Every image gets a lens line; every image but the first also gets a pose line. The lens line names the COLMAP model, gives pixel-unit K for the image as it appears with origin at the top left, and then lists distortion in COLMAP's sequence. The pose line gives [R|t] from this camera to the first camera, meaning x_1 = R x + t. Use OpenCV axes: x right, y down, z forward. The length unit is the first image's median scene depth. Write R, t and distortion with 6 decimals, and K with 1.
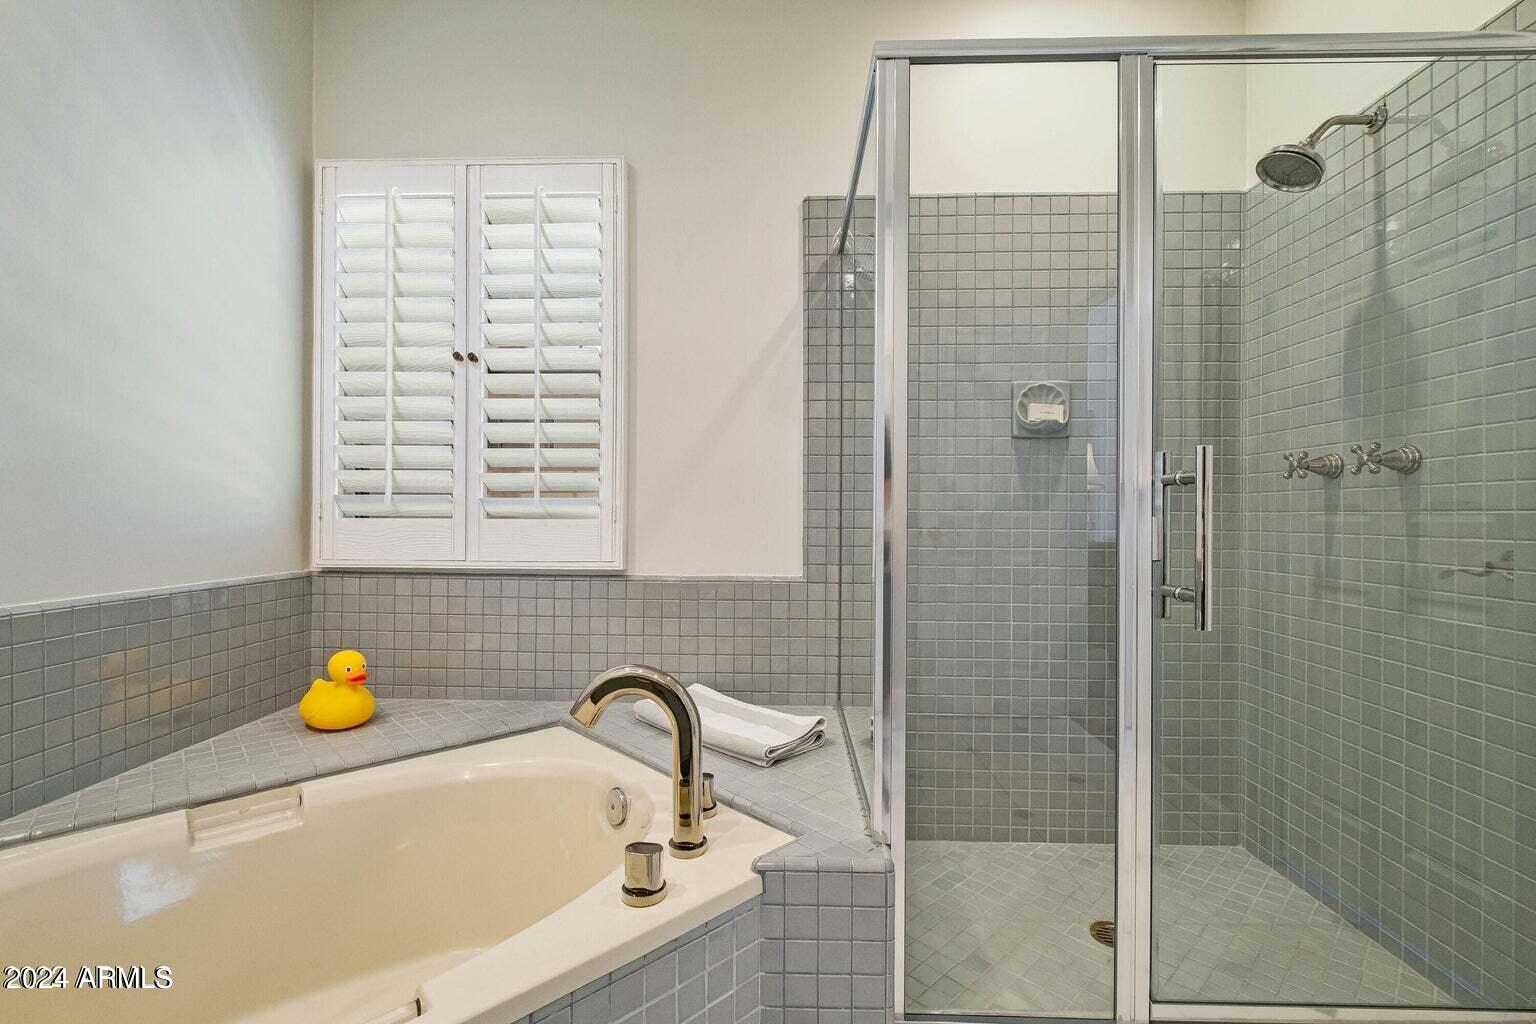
lens RADIAL K [[661.8, 0, 767.8], [0, 661.8, 518.7], [0, 0, 1]] dist [-0.000230, -0.000342]
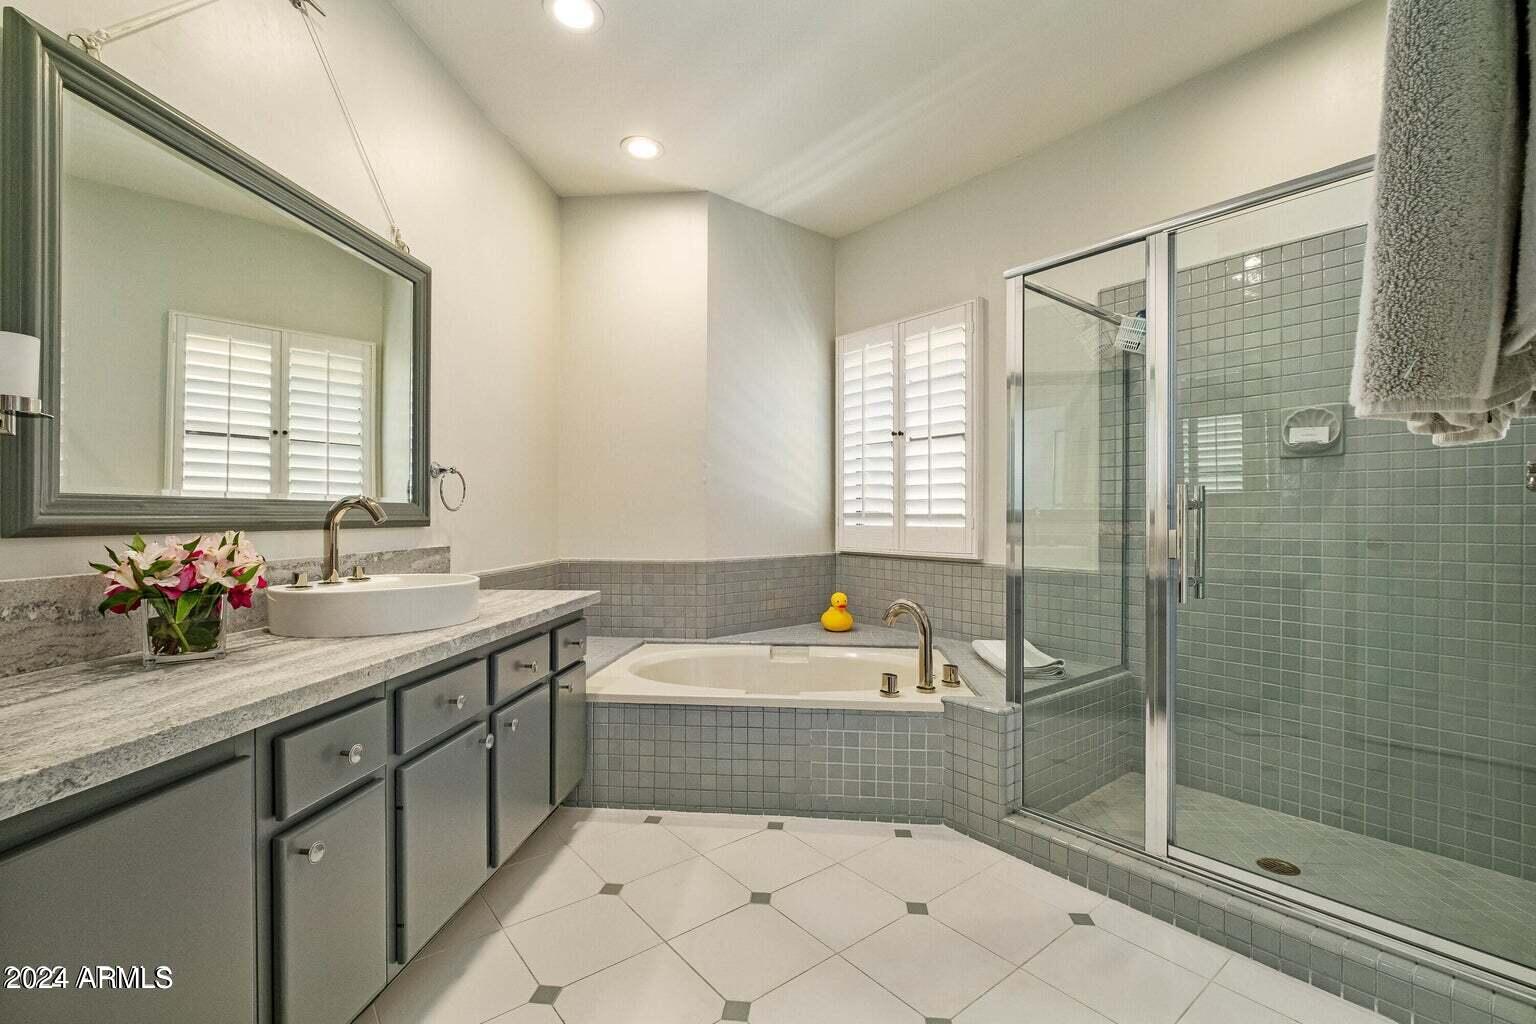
lens RADIAL K [[661.8, 0, 766.5], [0, 661.8, 516.9], [0, 0, 1]] dist [-0.000230, -0.000342]
pose [[0.655803, -0.003696, -0.754923, 0.654459], [-0.000369, 0.999986, -0.005217, -0.015287], [0.754932, 0.003700, 0.655792, -0.421819]]
